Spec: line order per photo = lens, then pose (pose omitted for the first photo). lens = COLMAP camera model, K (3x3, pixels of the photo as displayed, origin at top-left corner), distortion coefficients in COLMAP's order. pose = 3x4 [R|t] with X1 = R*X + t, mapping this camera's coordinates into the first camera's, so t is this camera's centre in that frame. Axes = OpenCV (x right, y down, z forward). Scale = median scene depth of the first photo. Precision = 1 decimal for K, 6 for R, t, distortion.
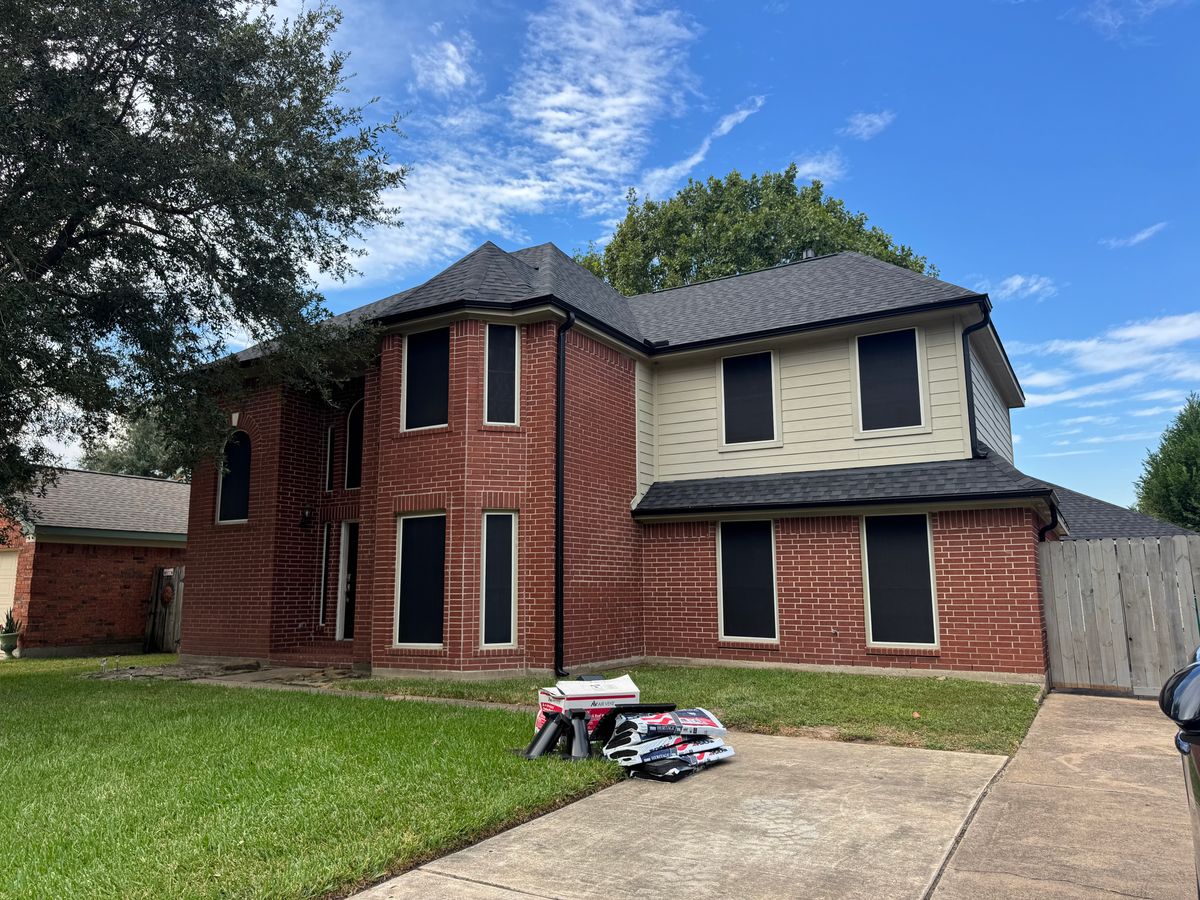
lens RADIAL K [[837.2, 0, 600.6], [0, 837.2, 451.0], [0, 0, 1]] dist [0.023305, -0.021175]
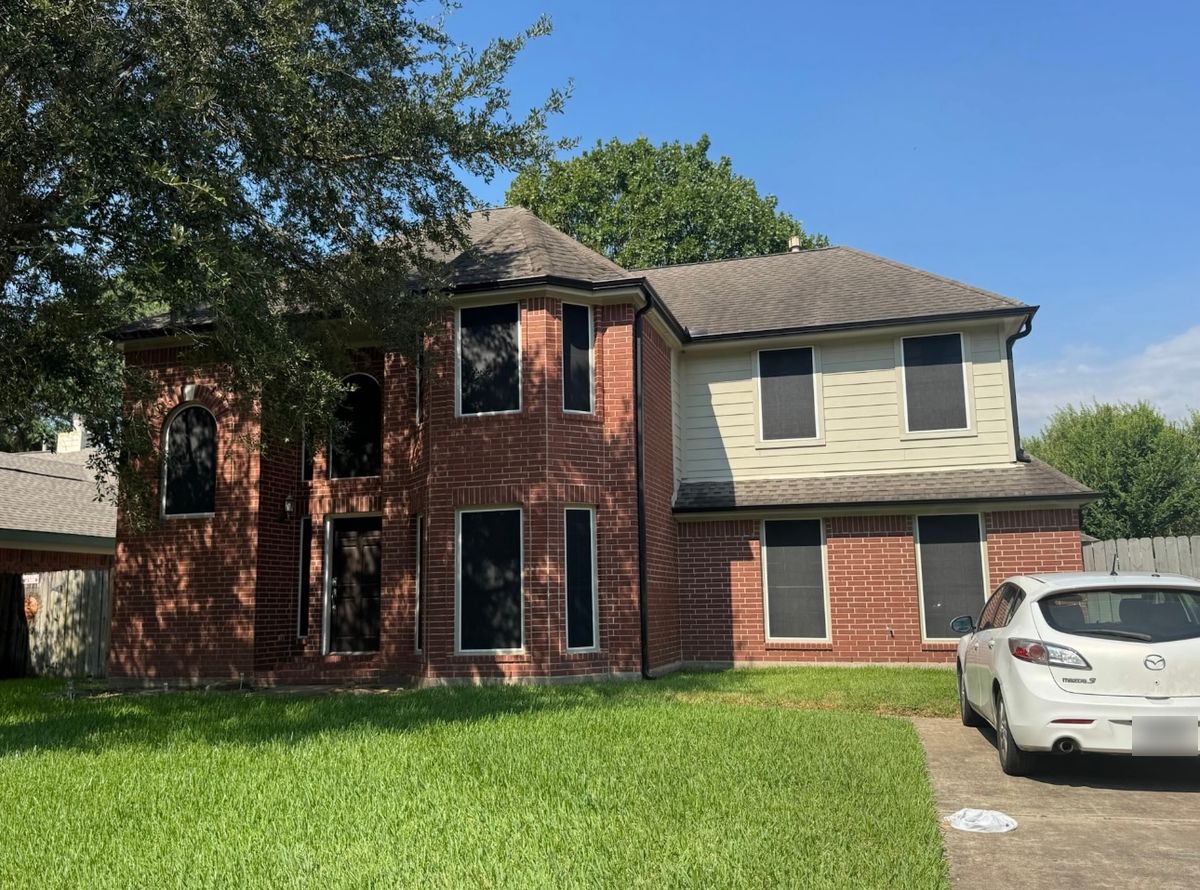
lens RADIAL K [[1001.3, 0, 598.0], [0, 1001.3, 447.4], [0, 0, 1]] dist [0.041925, -0.023087]
pose [[0.966804, 0.028348, 0.253943, -0.358590], [-0.029108, 0.999576, -0.000765, 0.006627], [-0.253857, -0.006652, 0.967219, -0.078477]]
